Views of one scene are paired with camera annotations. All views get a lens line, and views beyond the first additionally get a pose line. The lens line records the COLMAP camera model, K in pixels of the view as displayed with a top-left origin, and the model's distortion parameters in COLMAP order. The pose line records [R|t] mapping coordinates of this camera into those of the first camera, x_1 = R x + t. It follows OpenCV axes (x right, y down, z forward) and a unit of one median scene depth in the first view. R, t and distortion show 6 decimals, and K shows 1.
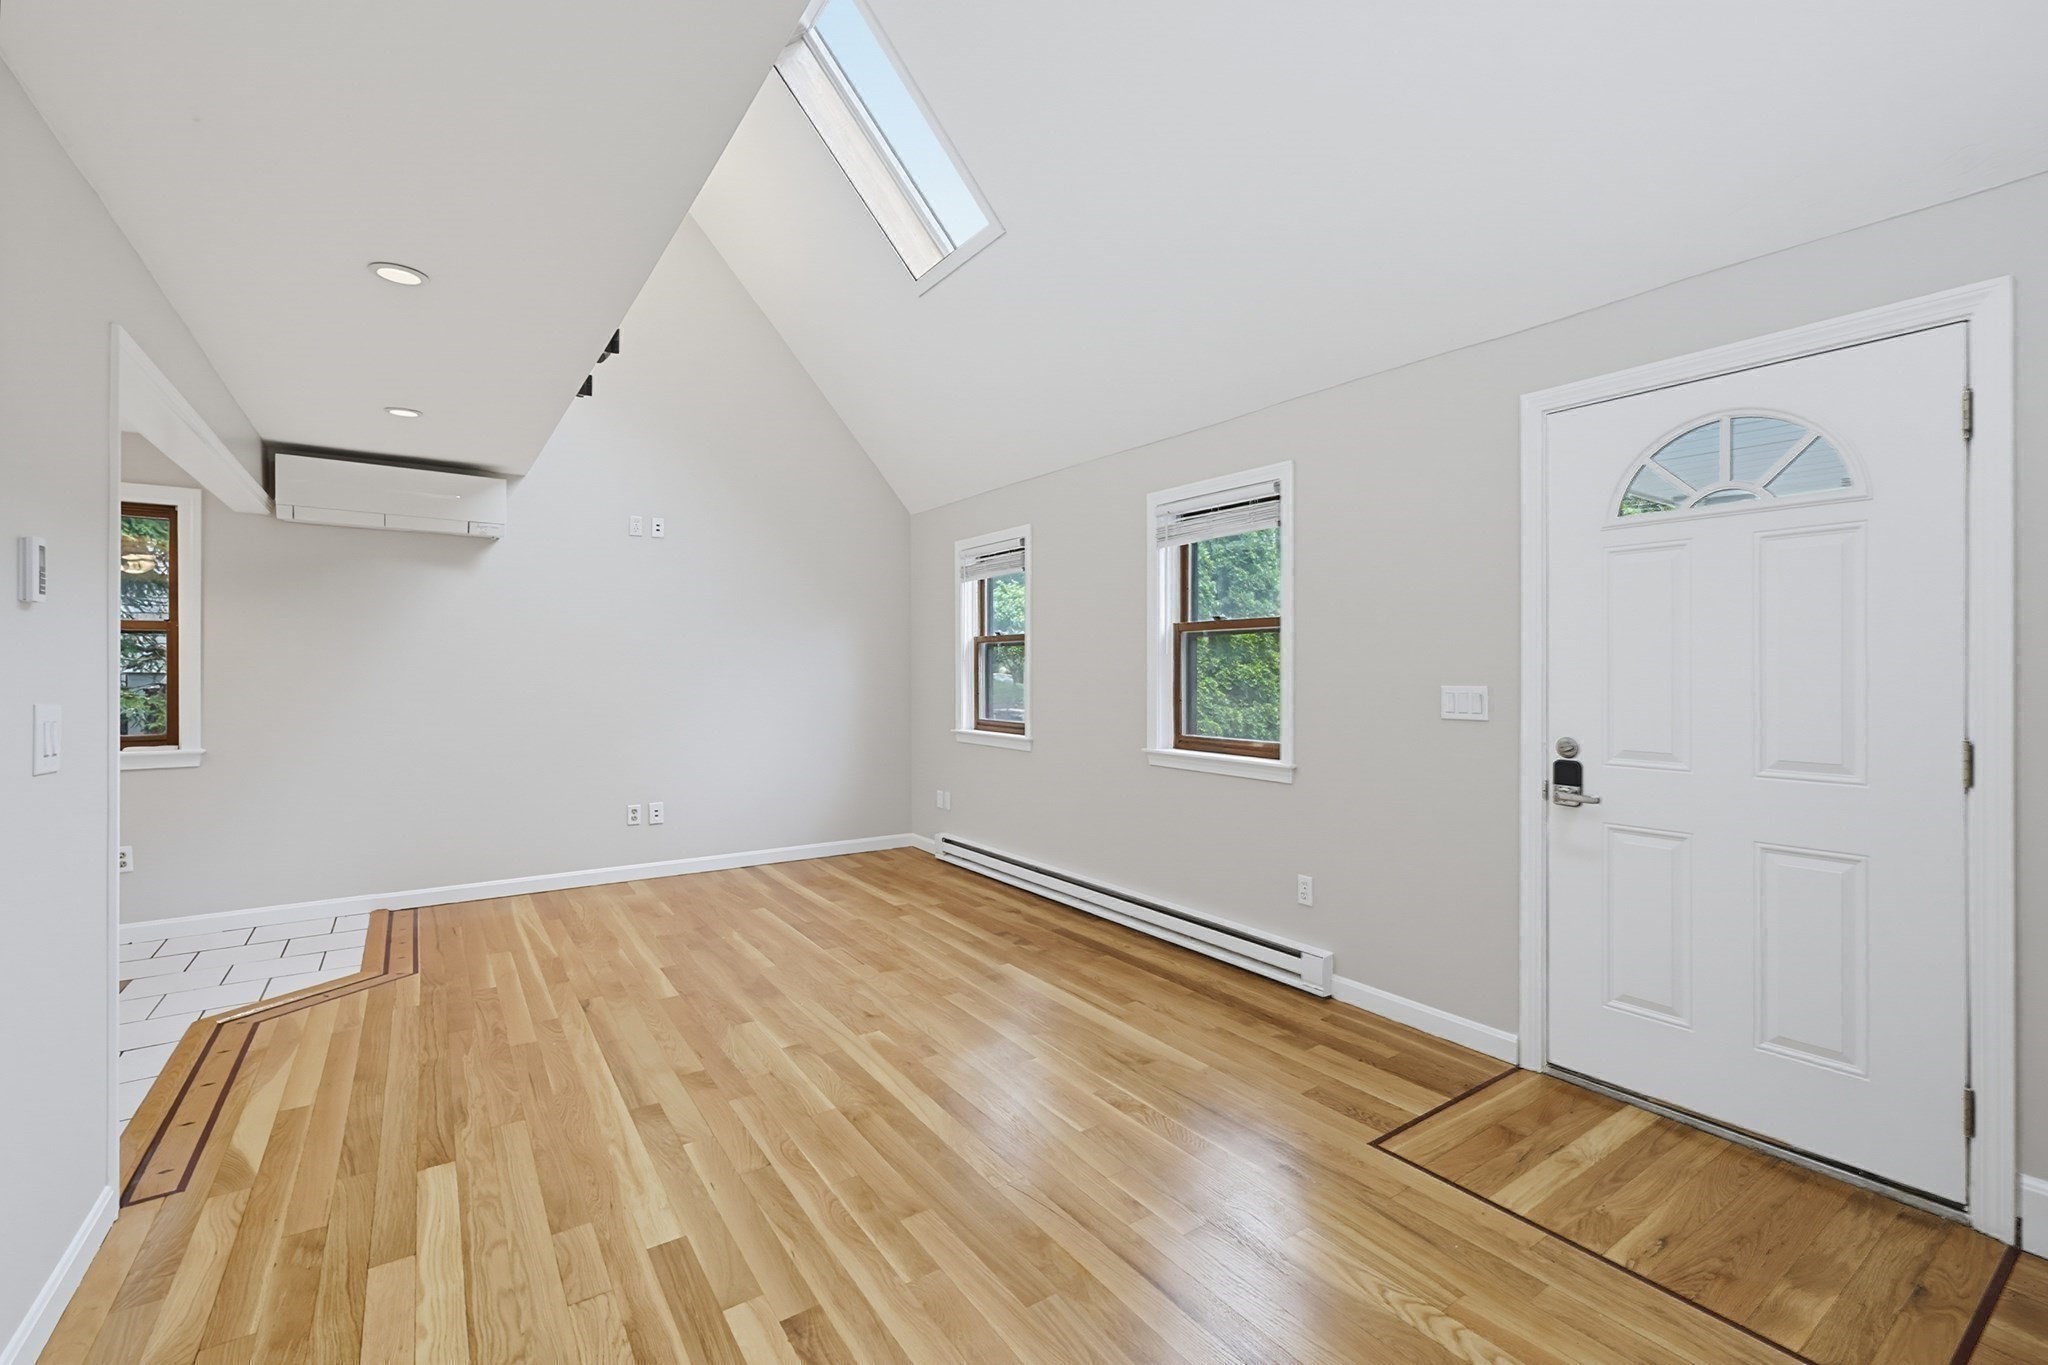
lens RADIAL K [[876.3, 0, 1027.7], [0, 876.3, 666.1], [0, 0, 1]] dist [-0.002684, -0.000499]
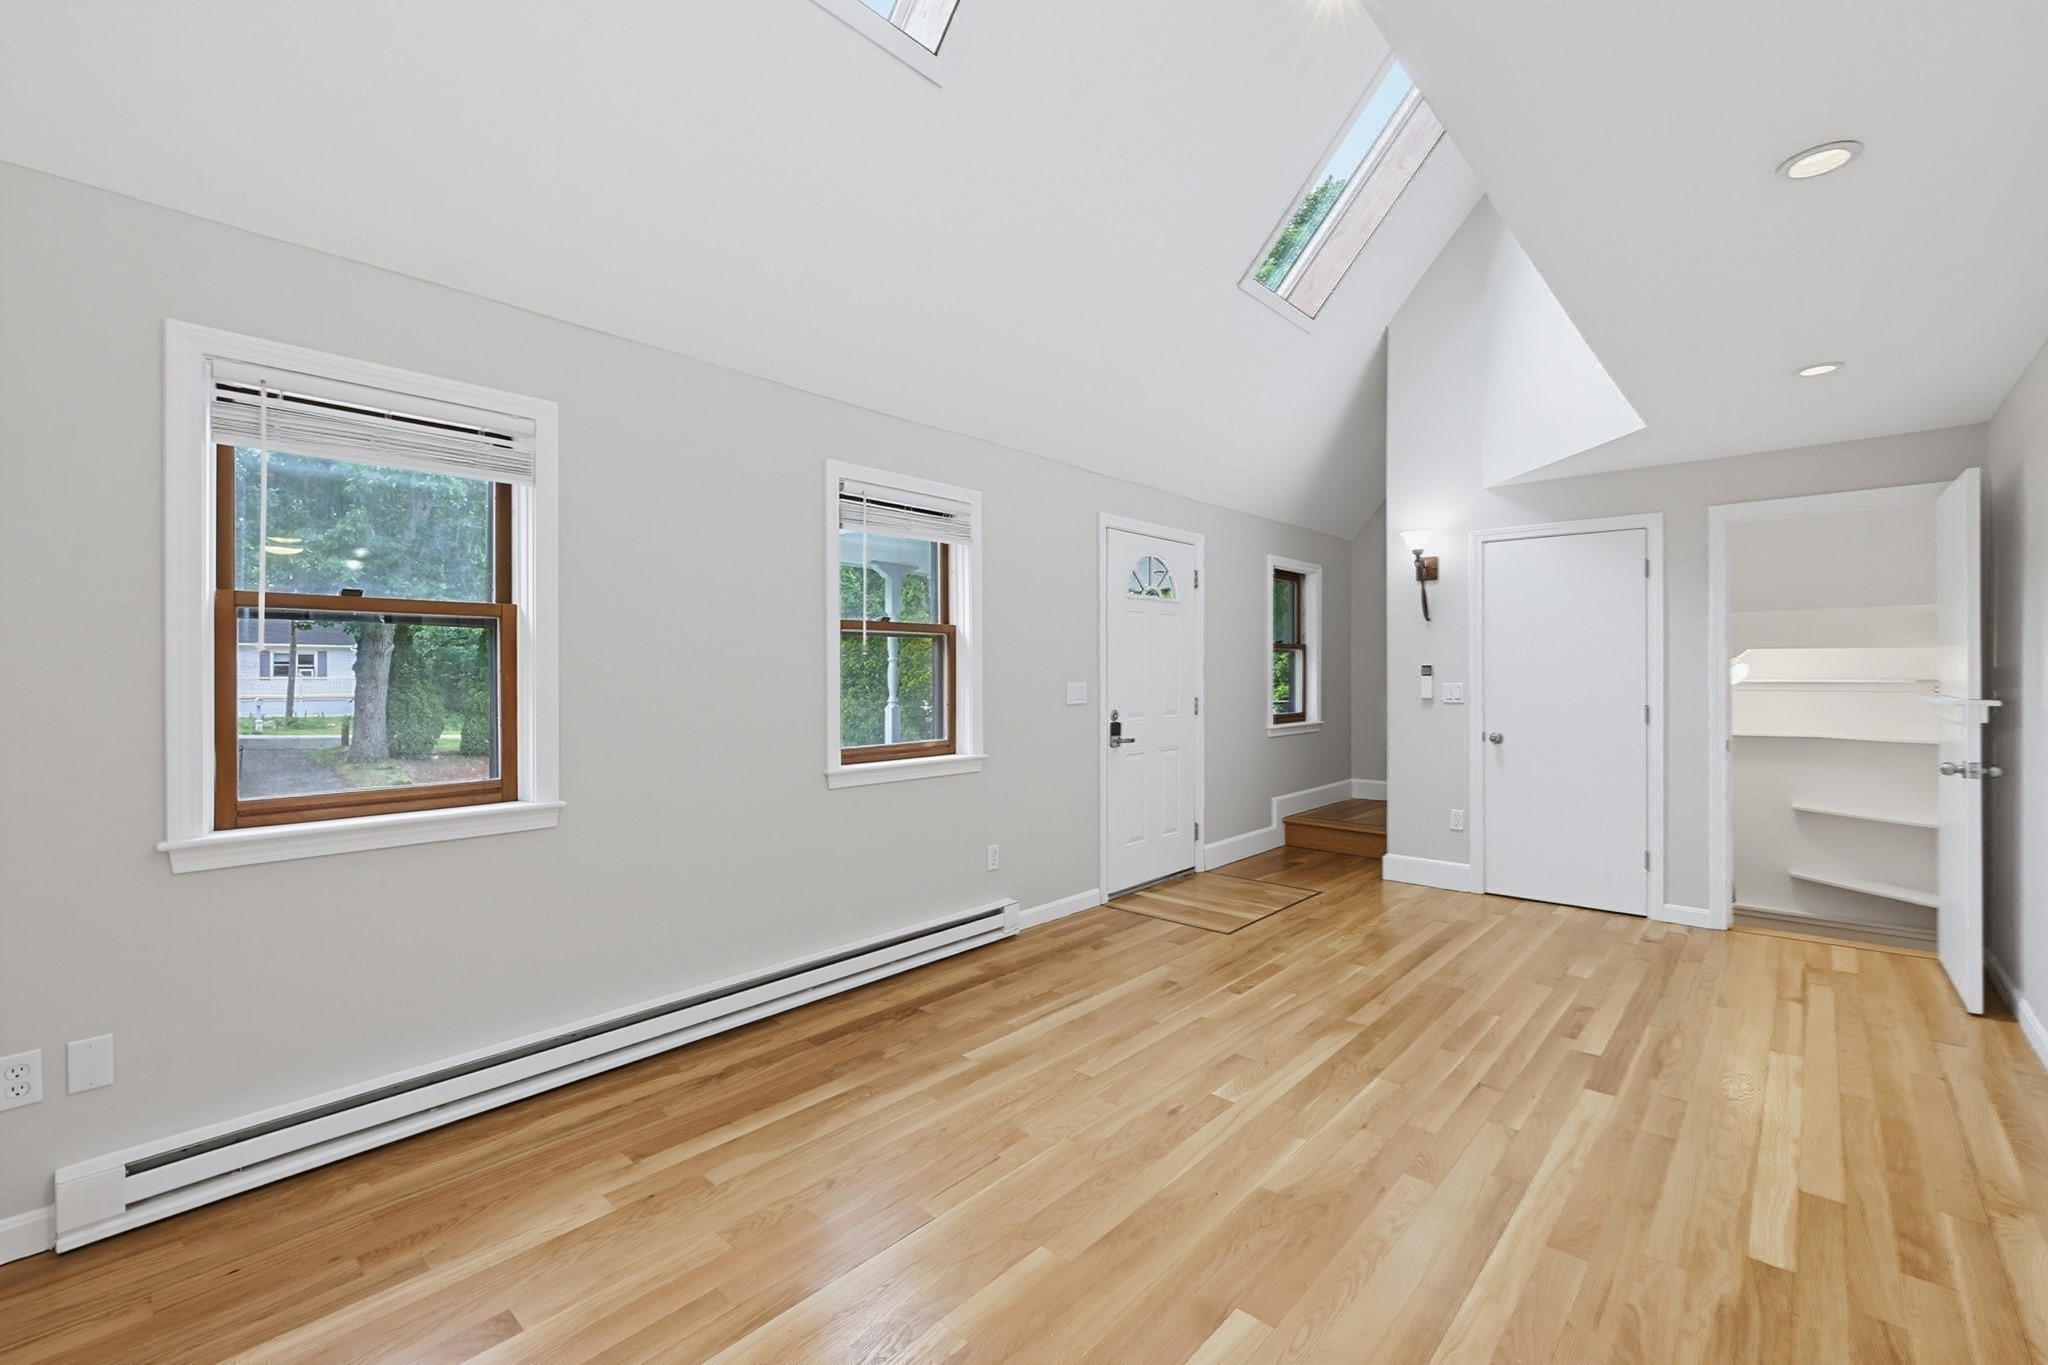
lens RADIAL K [[893.9, 0, 1024.0], [0, 893.9, 682.5], [0, 0, 1]] dist [-0.003659, 0.000030]
pose [[-0.238577, -0.009739, 0.971075, -0.996491], [0.003093, 0.999937, 0.010788, 0.004568], [-0.971119, 0.005578, -0.238531, 1.421363]]
